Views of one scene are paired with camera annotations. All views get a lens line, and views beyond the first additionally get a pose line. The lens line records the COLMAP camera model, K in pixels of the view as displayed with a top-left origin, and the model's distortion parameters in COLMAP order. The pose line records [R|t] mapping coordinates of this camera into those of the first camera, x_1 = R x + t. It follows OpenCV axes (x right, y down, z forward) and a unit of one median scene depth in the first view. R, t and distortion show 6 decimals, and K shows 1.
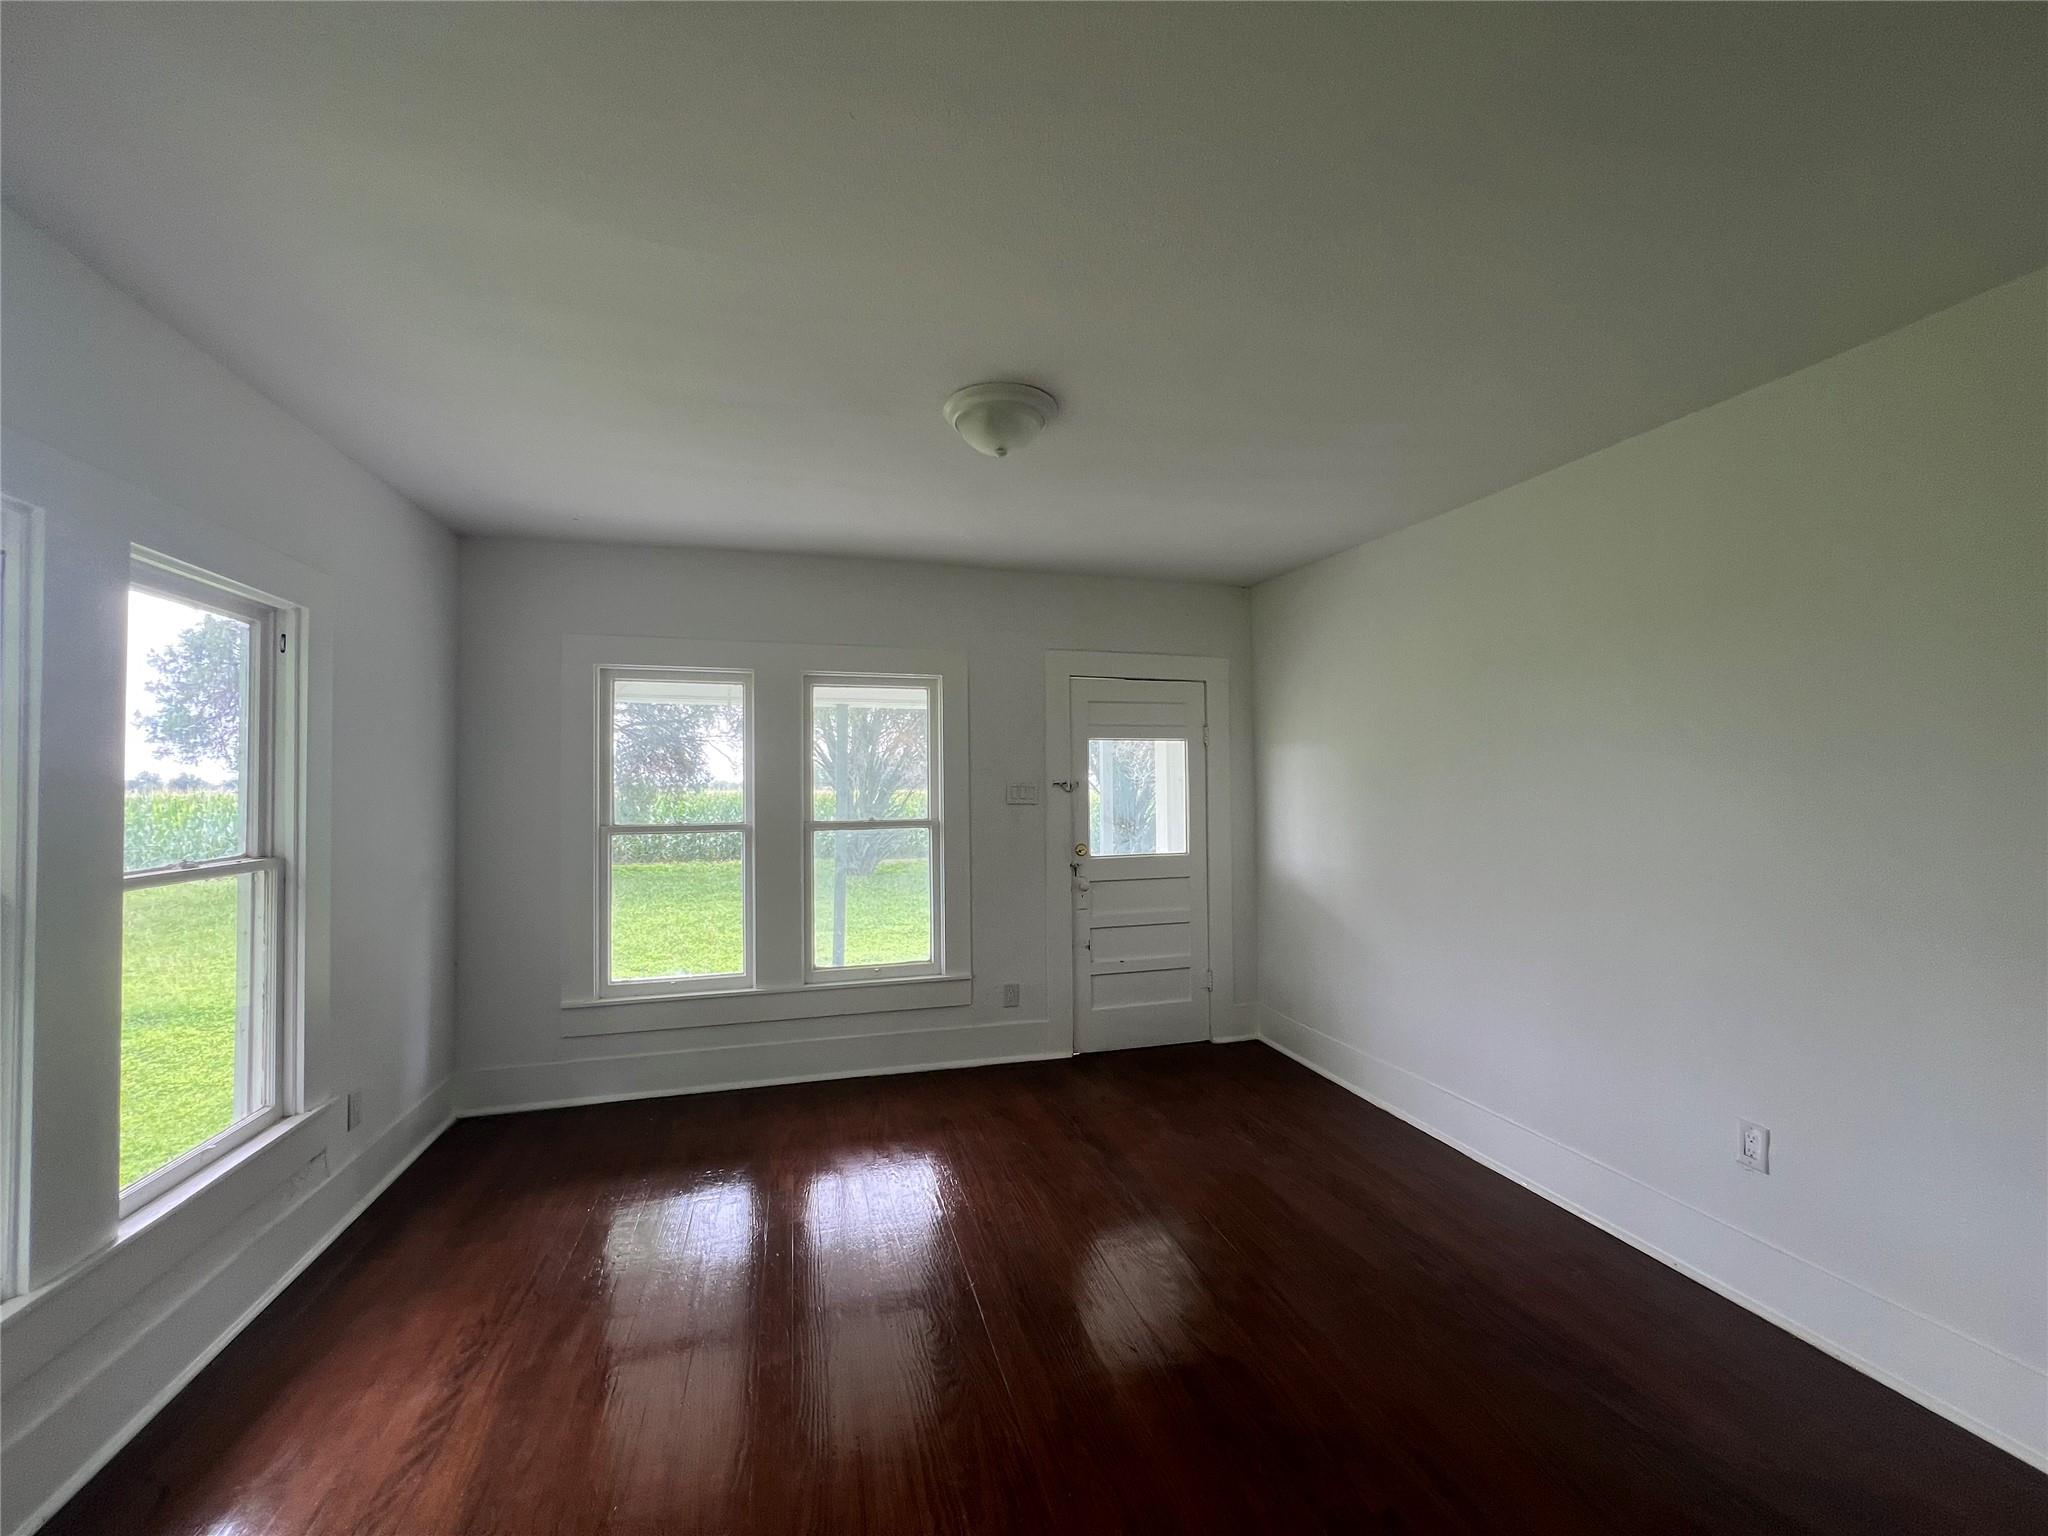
lens RADIAL K [[819.0, 0, 1018.6], [0, 819.0, 774.4], [0, 0, 1]] dist [0.008556, -0.001052]
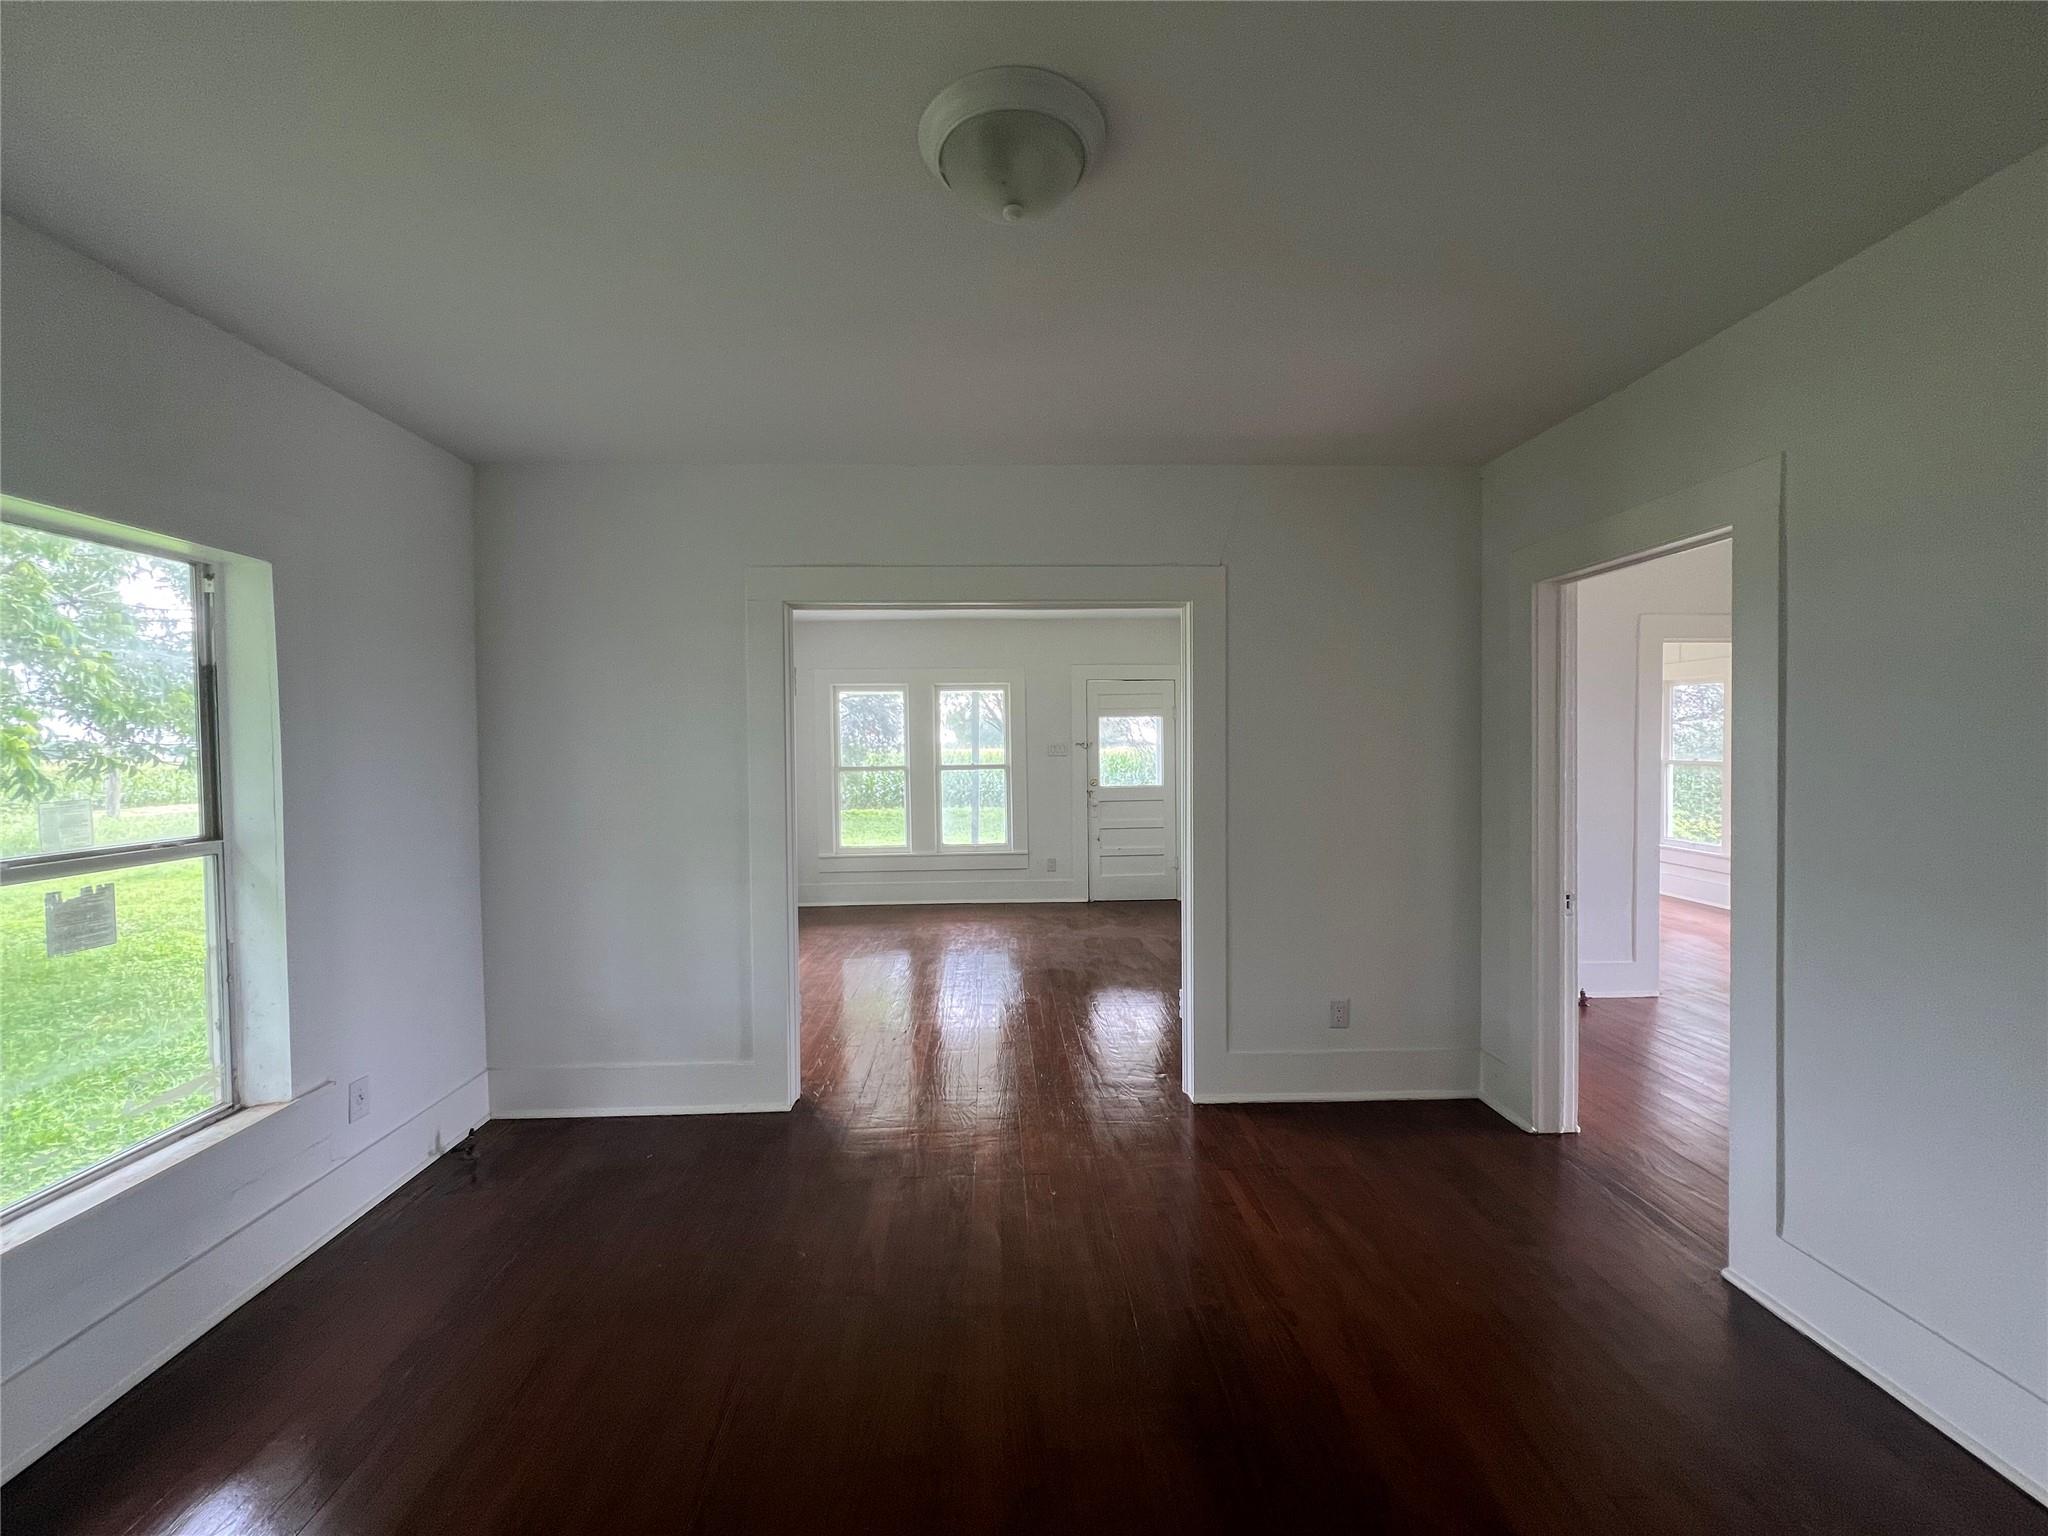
lens RADIAL K [[819.0, 0, 1030.7], [0, 819.0, 766.6], [0, 0, 1]] dist [0.008556, -0.001052]
pose [[0.975212, 0.000270, -0.221273, 0.336483], [0.008736, 0.999173, 0.039720, -0.010092], [0.221101, -0.040668, 0.974403, -0.710624]]
